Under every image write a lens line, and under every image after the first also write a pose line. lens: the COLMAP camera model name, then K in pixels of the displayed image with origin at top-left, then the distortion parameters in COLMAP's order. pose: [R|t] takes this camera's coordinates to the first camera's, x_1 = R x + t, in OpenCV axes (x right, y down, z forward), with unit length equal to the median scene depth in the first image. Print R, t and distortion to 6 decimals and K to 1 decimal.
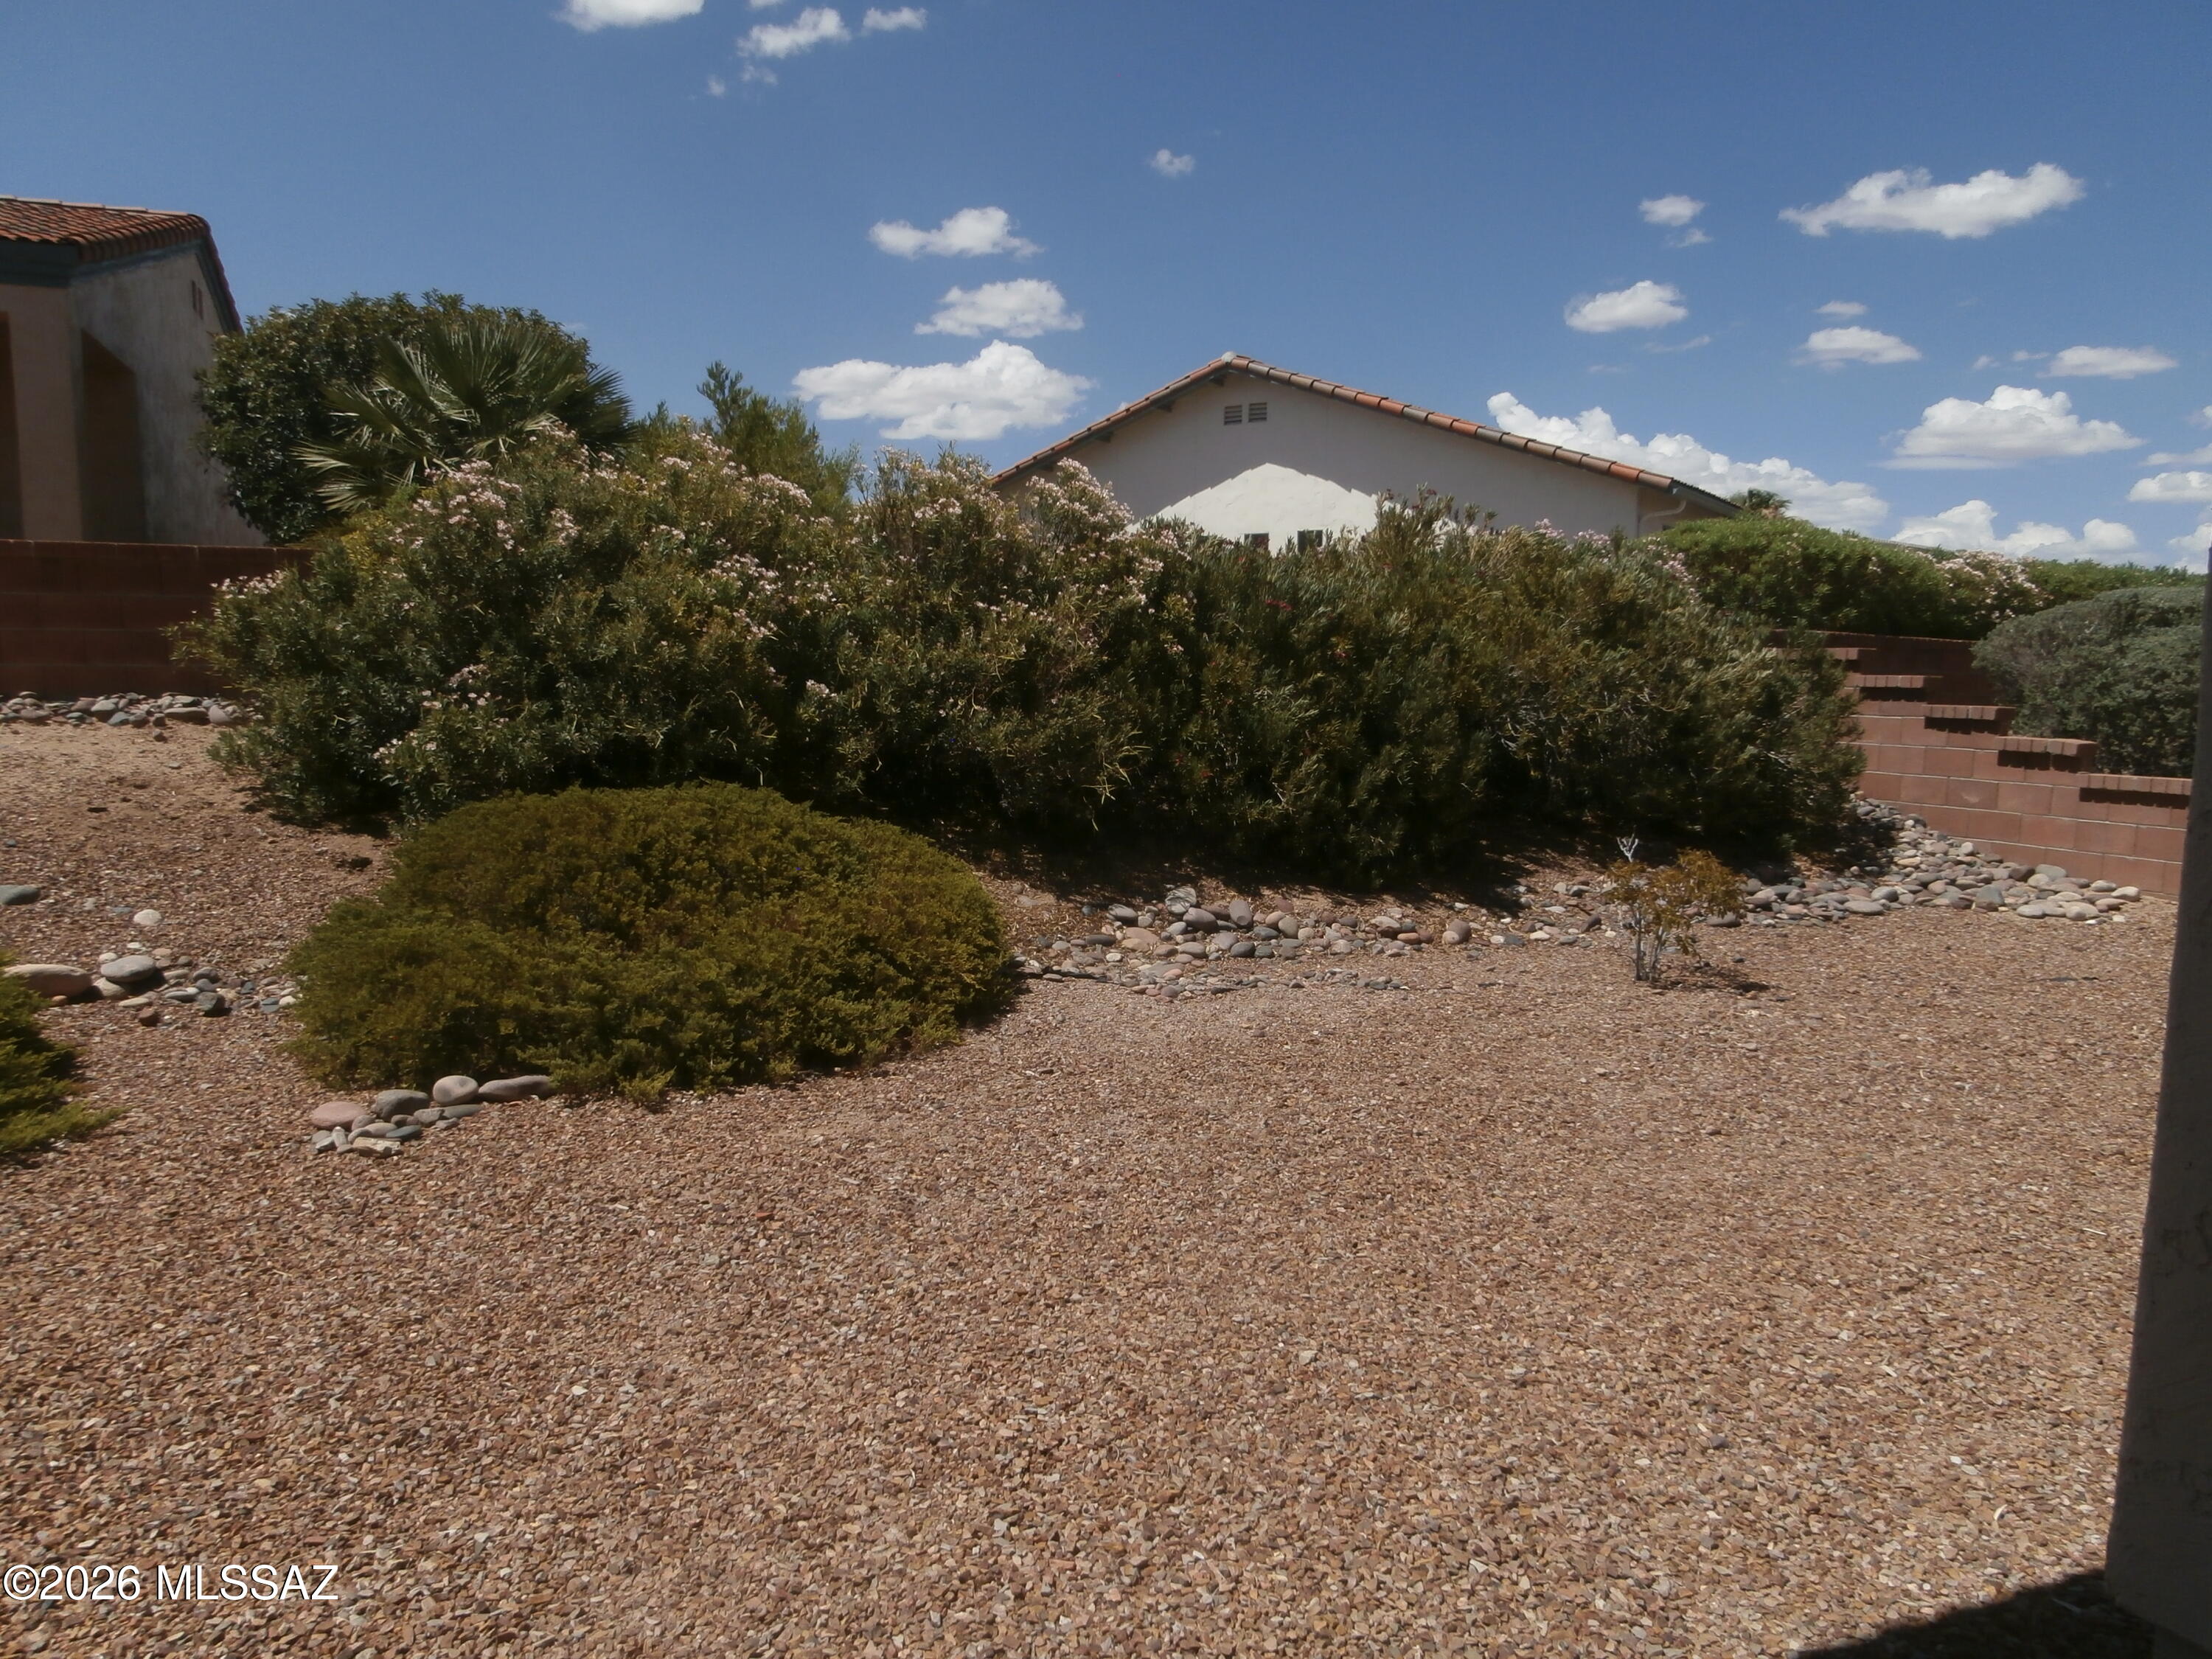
lens RADIAL K [[1456.3, 0, 1214.4], [0, 1456.3, 823.4], [0, 0, 1]] dist [0.011007, -0.027885]
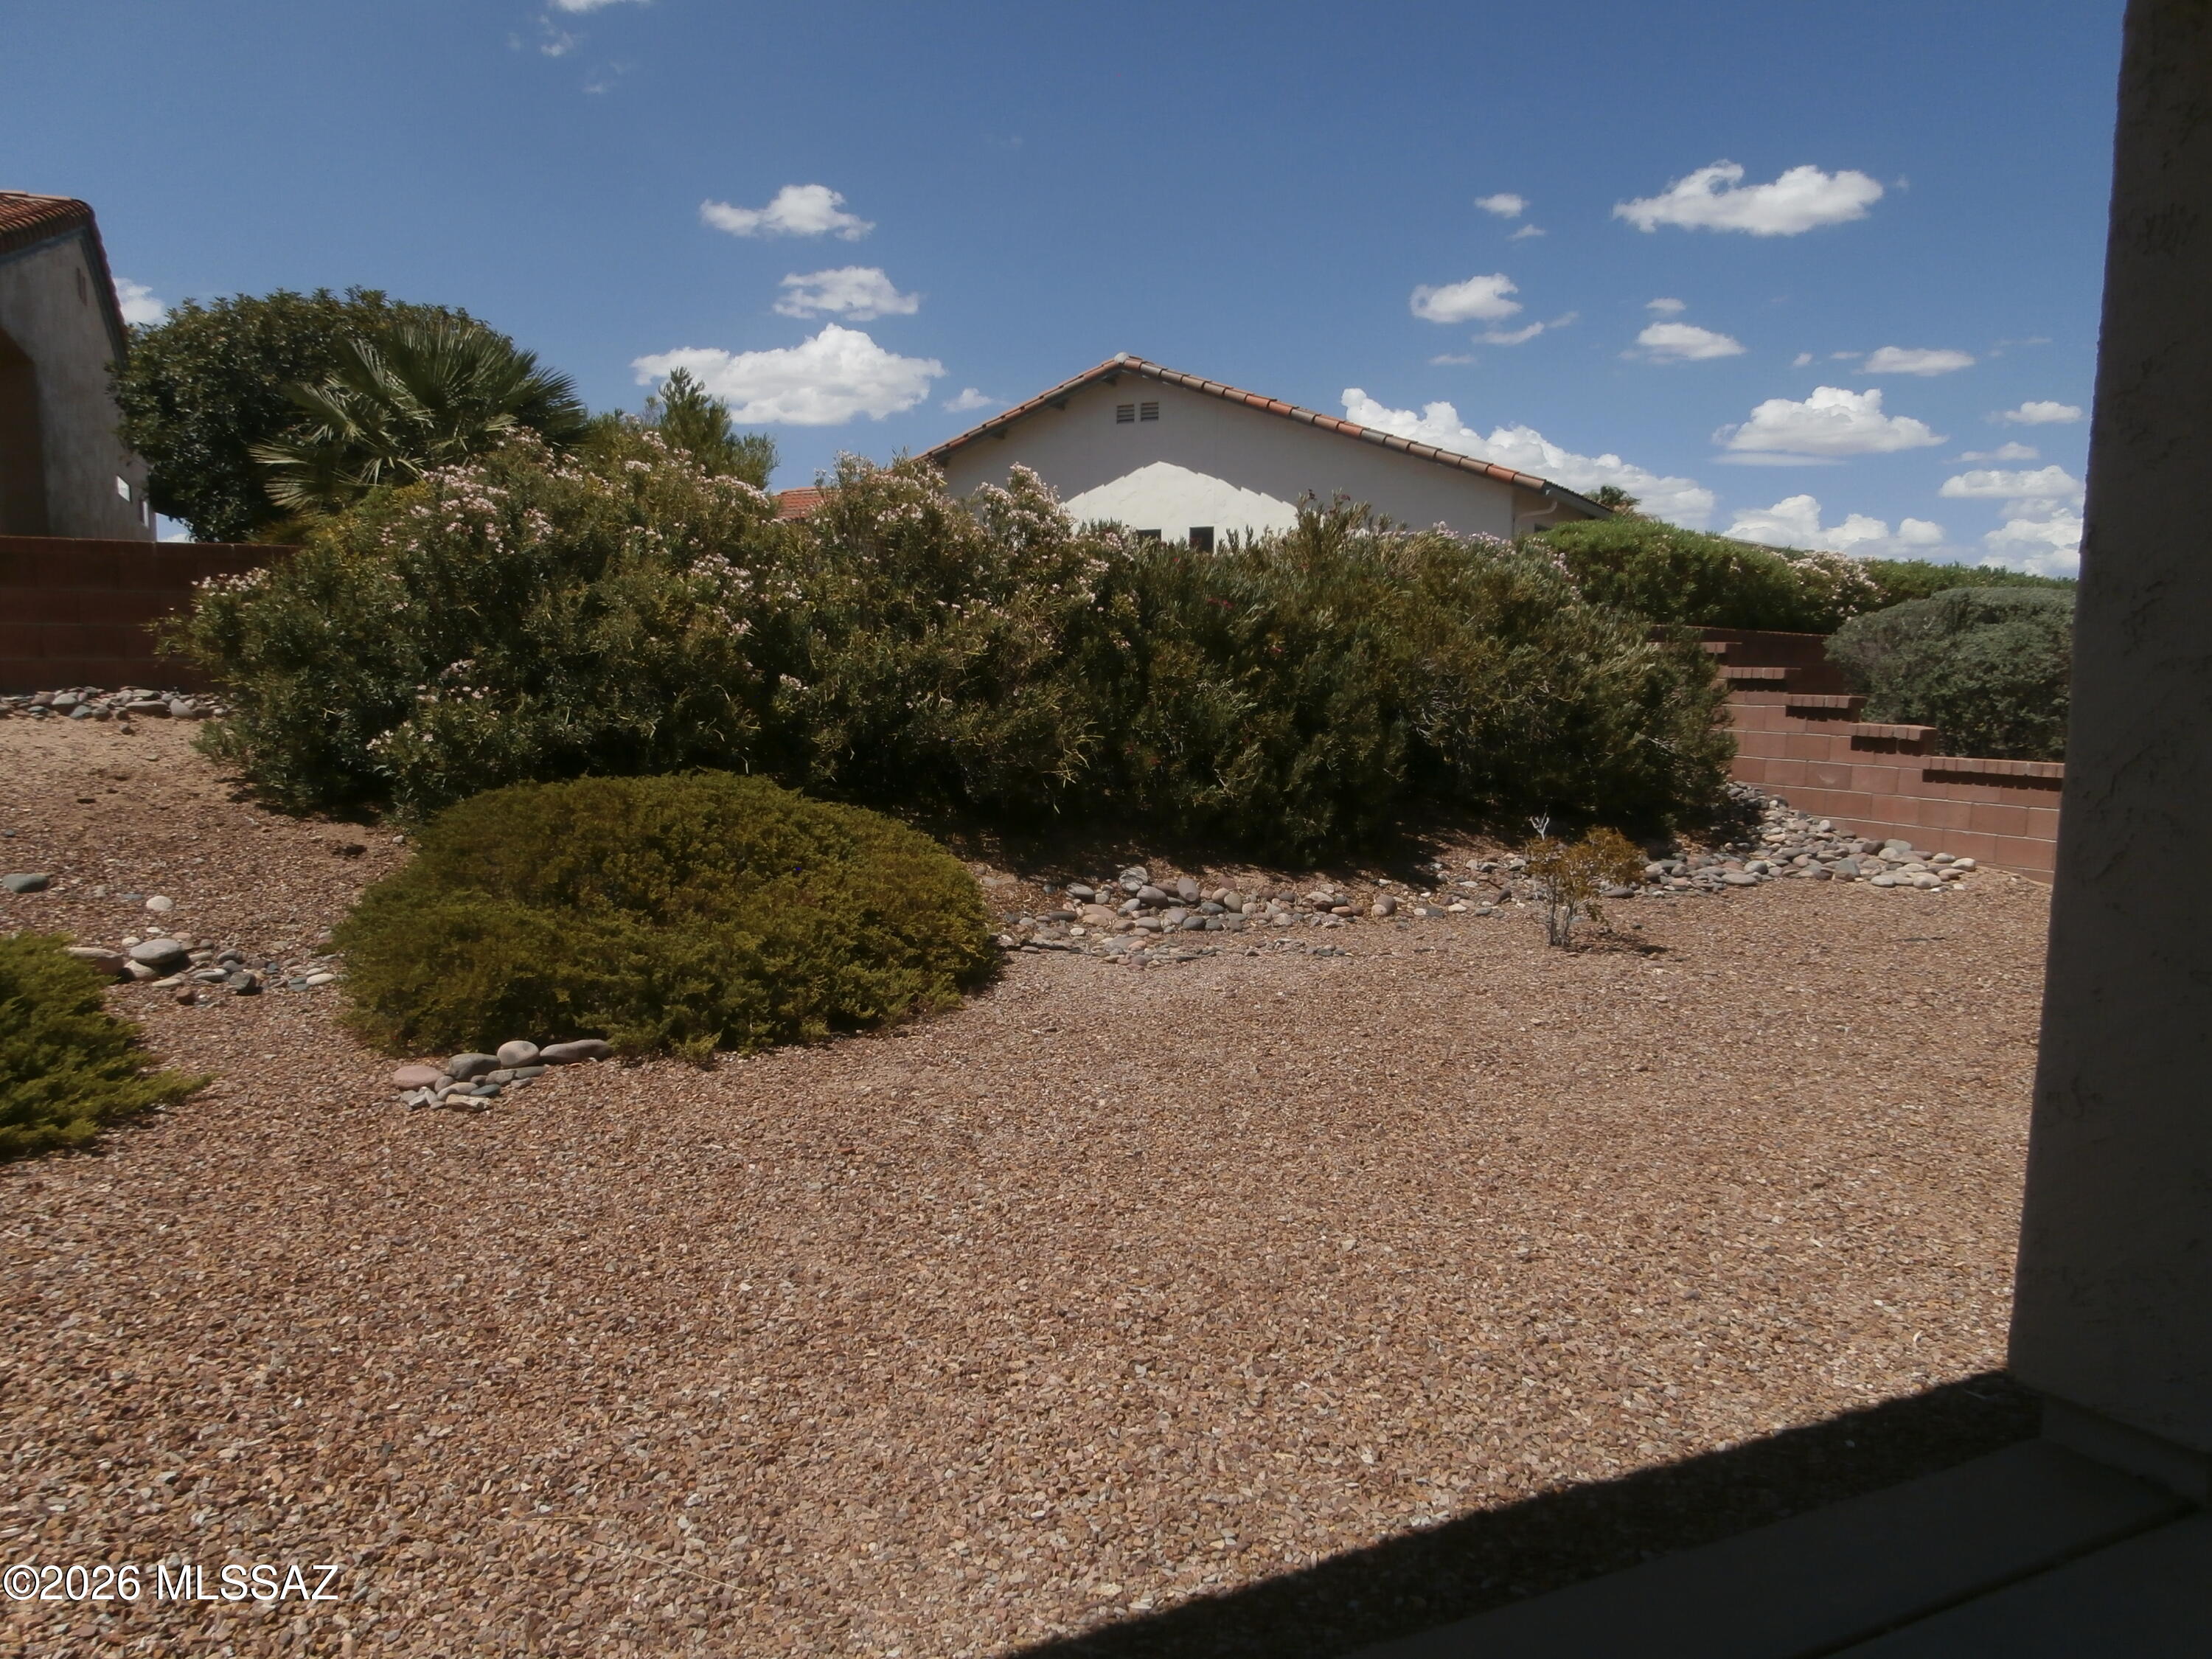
lens RADIAL K [[1561.2, 0, 1106.0], [0, 1561.2, 829.5], [0, 0, 1]] dist [0.004457, -0.030005]
pose [[0.996790, -0.008927, 0.079563, -0.154462], [0.008493, 0.999947, 0.005802, 0.011374], [-0.079611, -0.005107, 0.996813, -0.168965]]
